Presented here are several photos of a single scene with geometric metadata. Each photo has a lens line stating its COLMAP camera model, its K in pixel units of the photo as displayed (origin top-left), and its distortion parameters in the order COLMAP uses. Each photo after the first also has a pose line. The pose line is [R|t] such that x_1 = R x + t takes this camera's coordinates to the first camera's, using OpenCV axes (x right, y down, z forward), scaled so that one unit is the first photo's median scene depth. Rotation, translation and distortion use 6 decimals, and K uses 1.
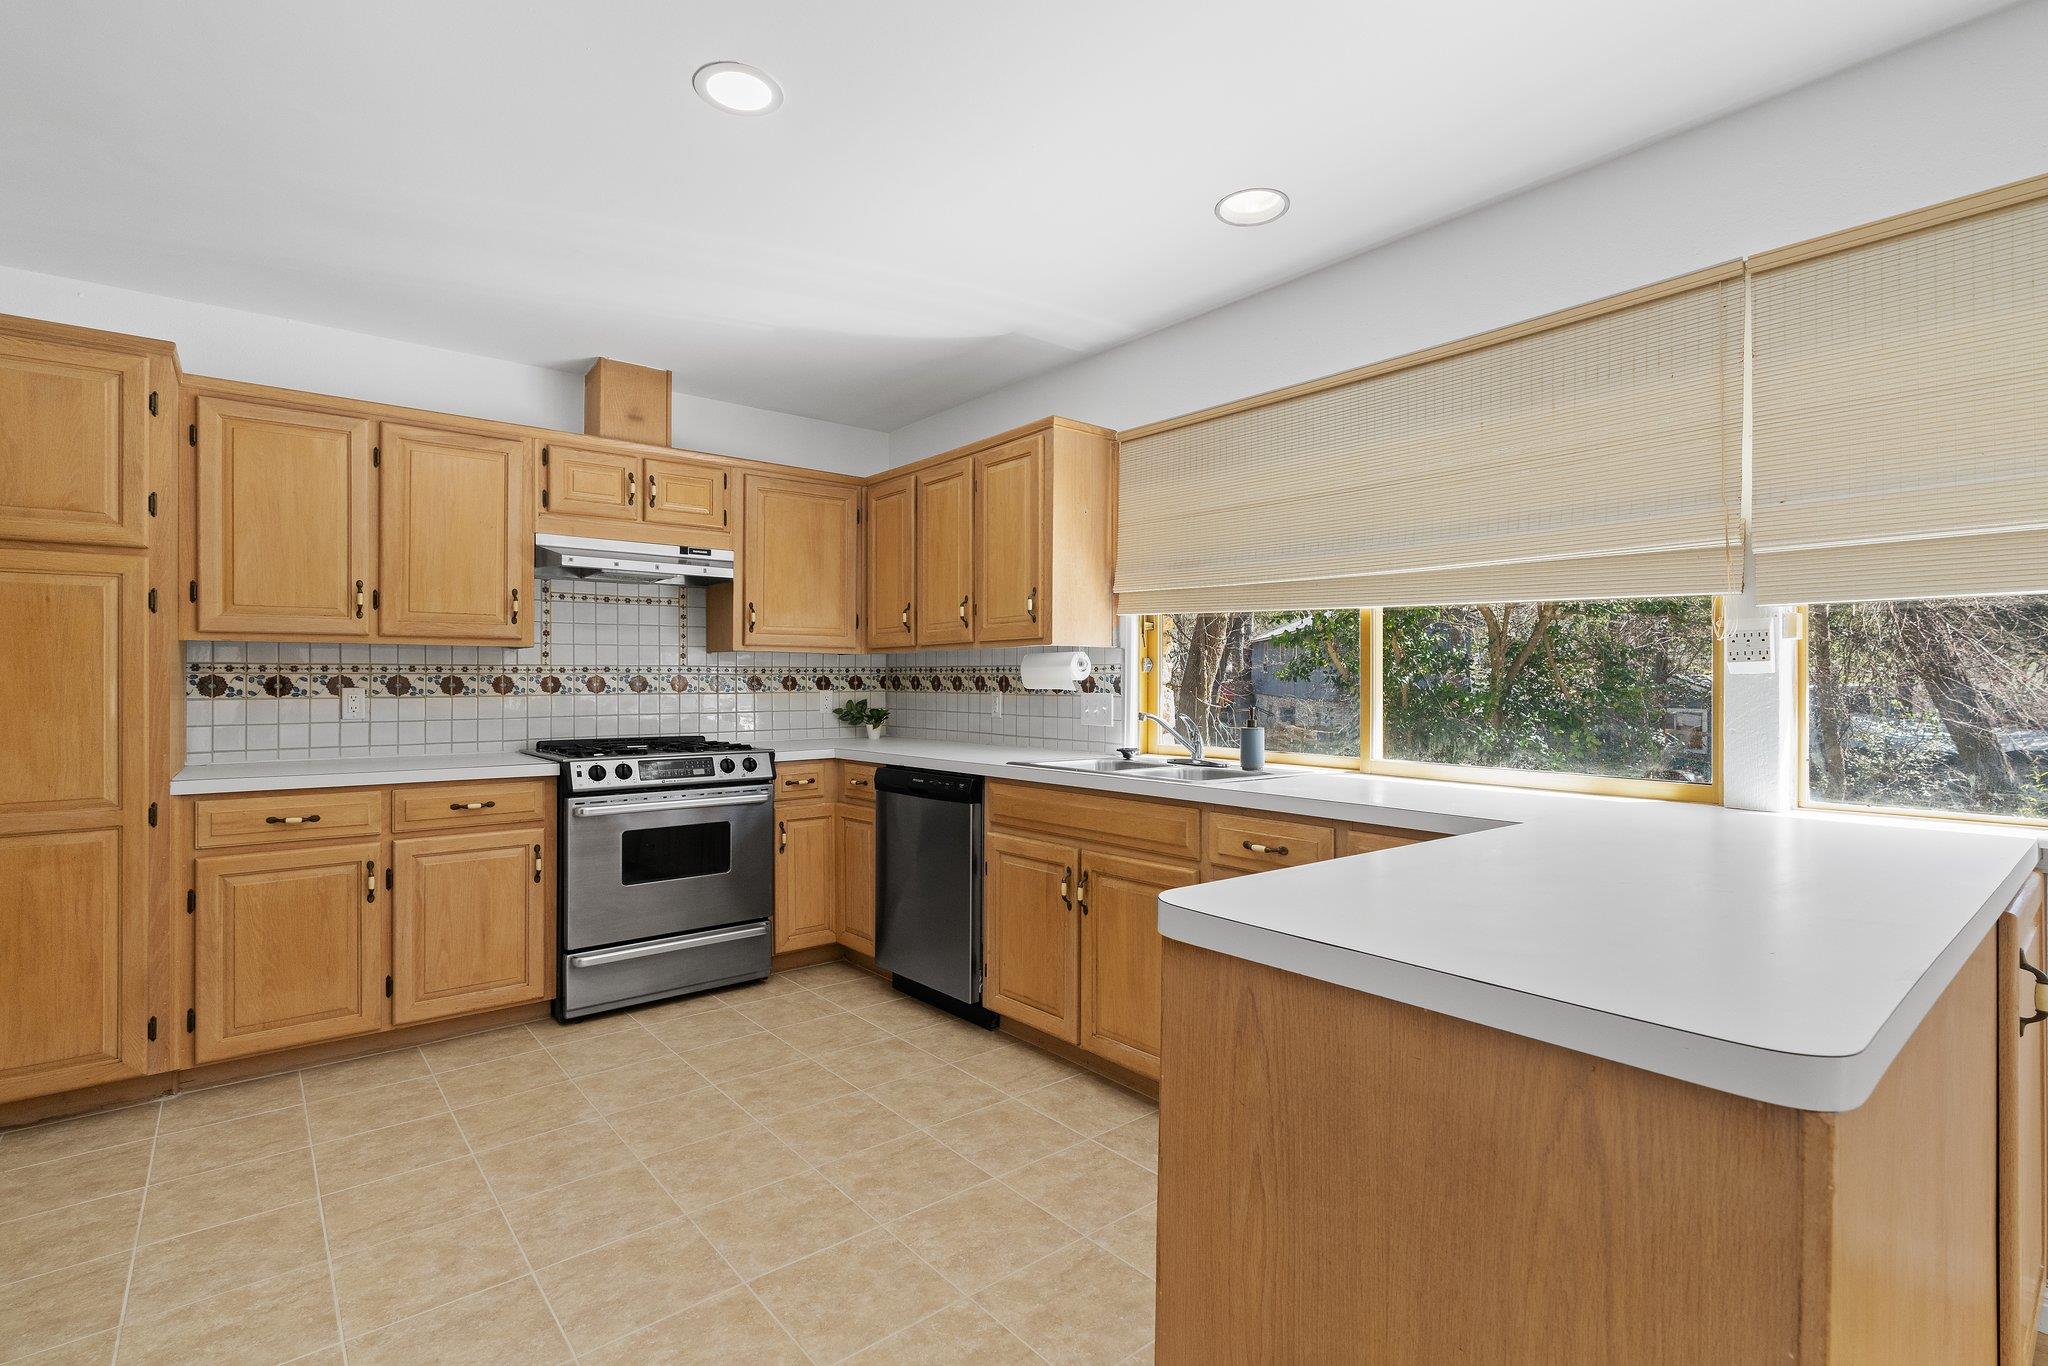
lens RADIAL K [[940.0, 0, 1002.7], [0, 940.0, 678.0], [0, 0, 1]] dist [-0.007177, 0.002495]
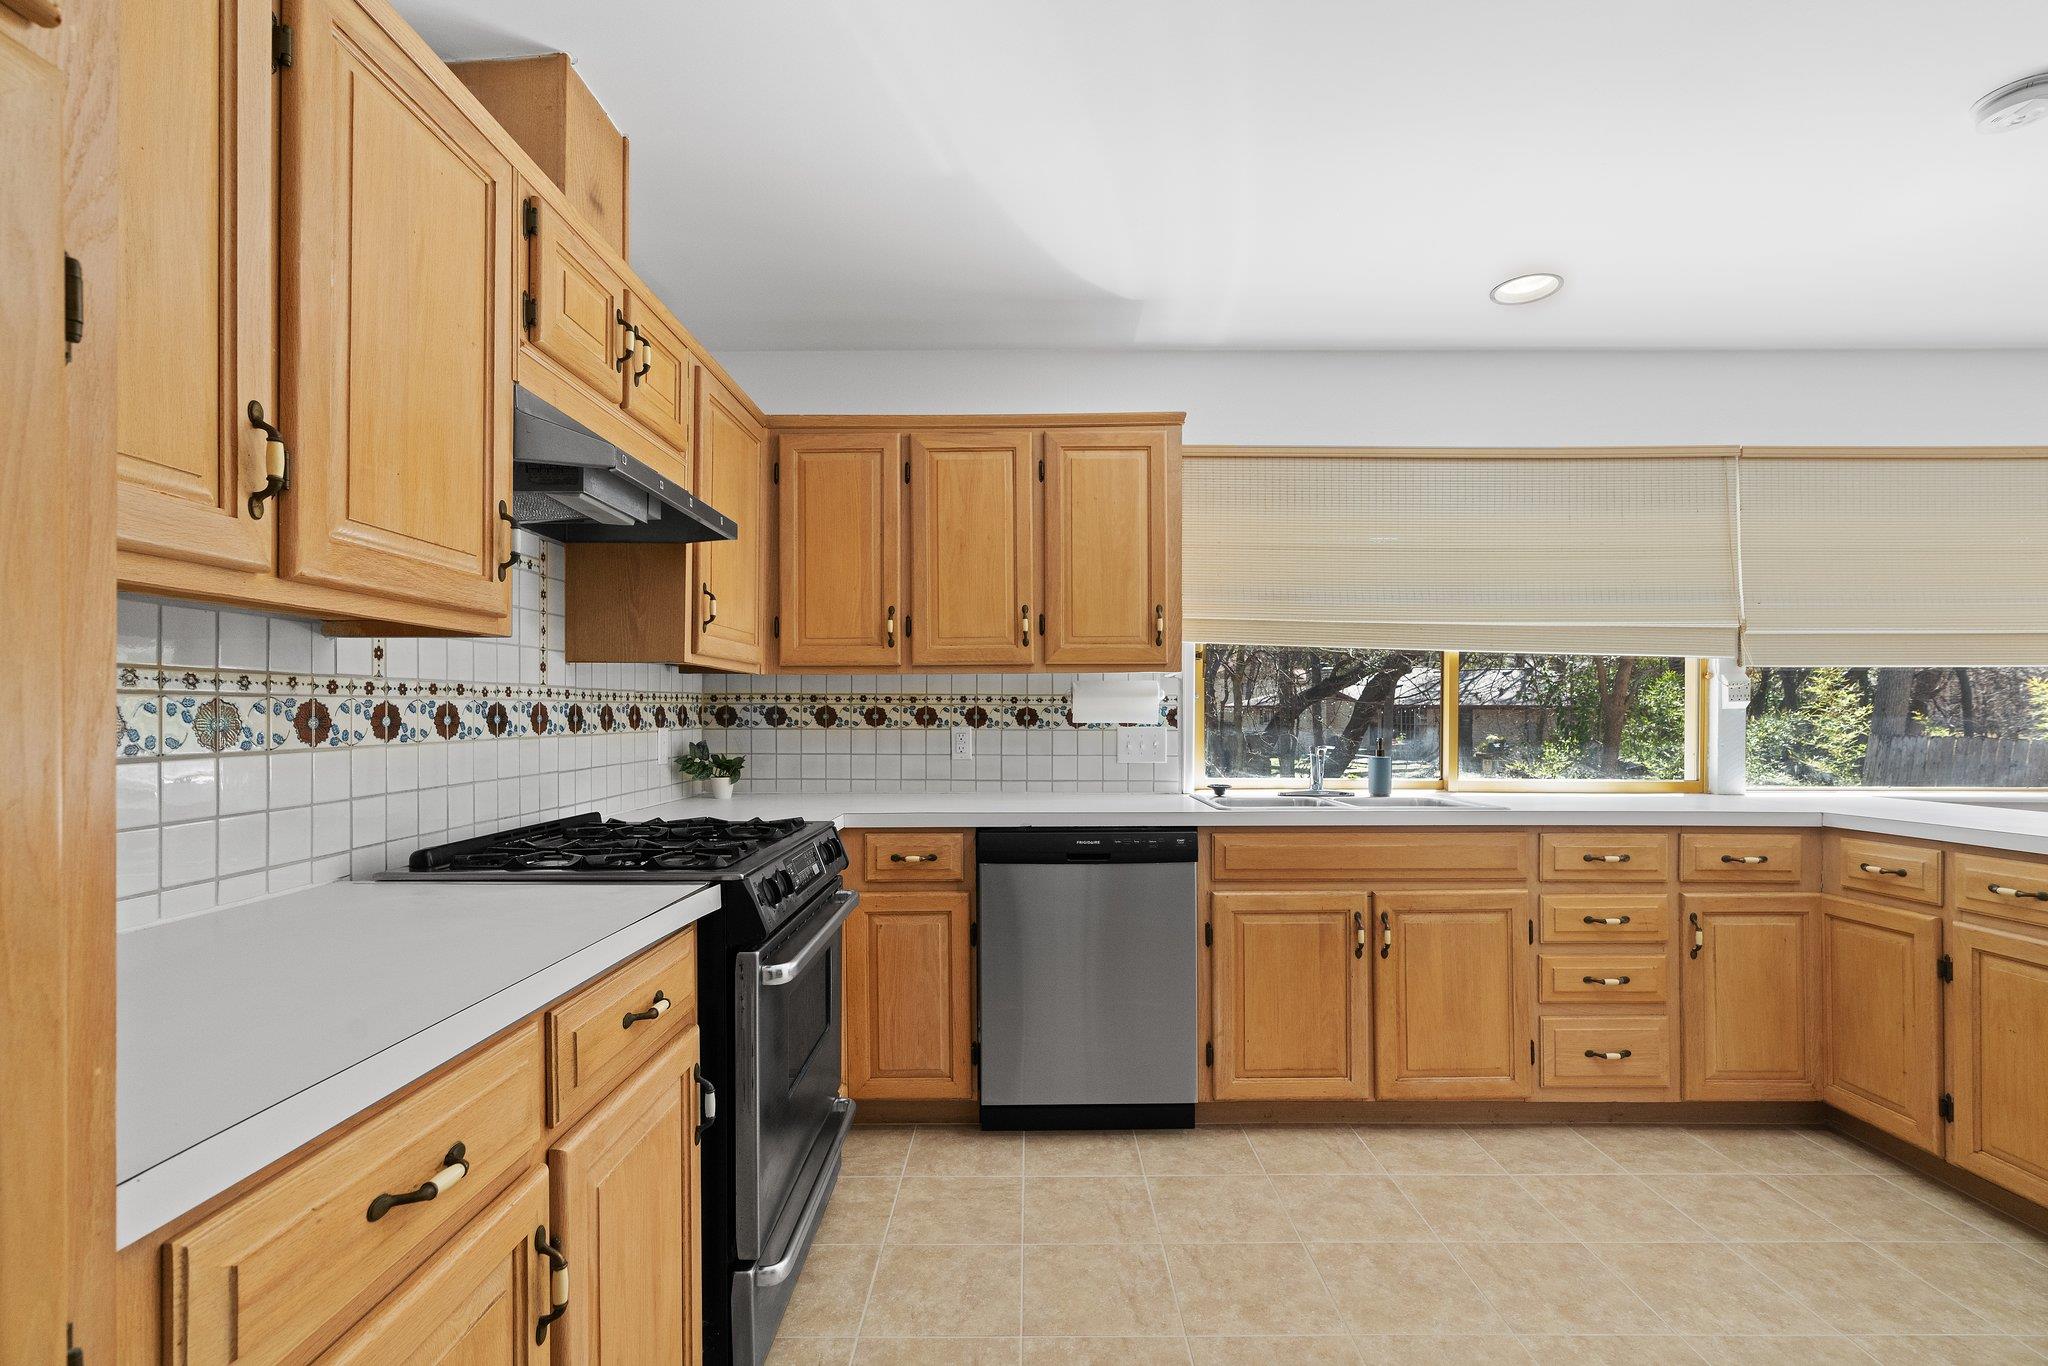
lens RADIAL K [[940.0, 0, 1006.3], [0, 940.0, 715.6], [0, 0, 1]] dist [-0.007177, 0.002495]
pose [[0.639523, -0.001701, 0.768770, -0.704595], [-0.002571, 0.999987, 0.004351, 0.001767], [-0.768768, -0.004759, 0.639510, 0.543426]]
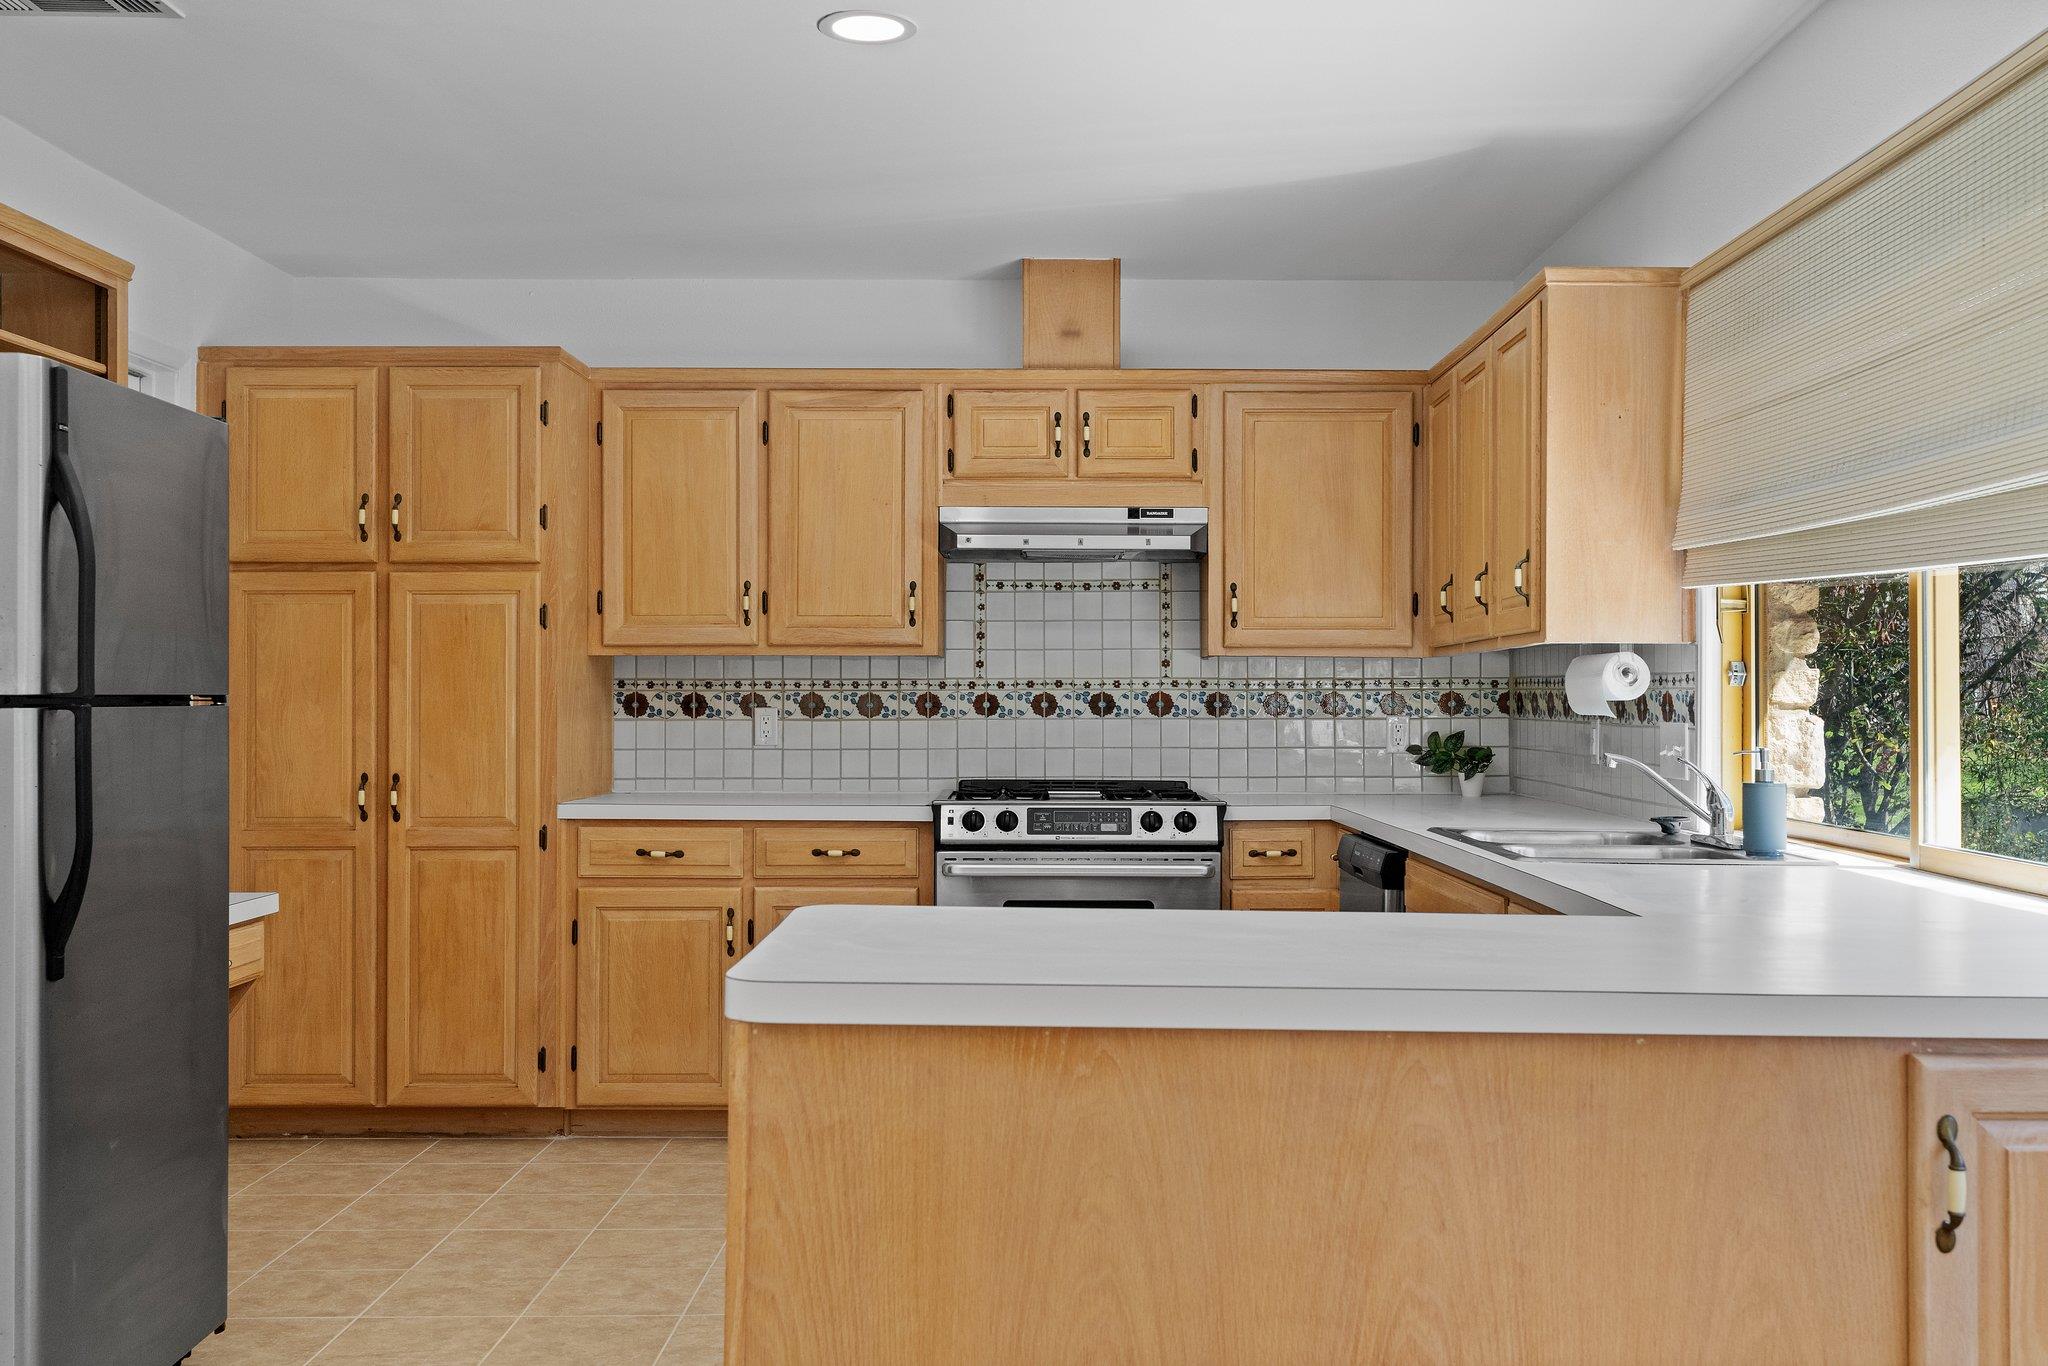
lens RADIAL K [[1960.2, 0, 1051.6], [0, 1960.2, 672.3], [0, 0, 1]] dist [0.011781, 0.000000]
pose [[0.779623, -0.006887, -0.626211, 0.583973], [0.000270, 0.999943, -0.010661, -0.002245], [0.626249, 0.008143, 0.779581, -0.191436]]
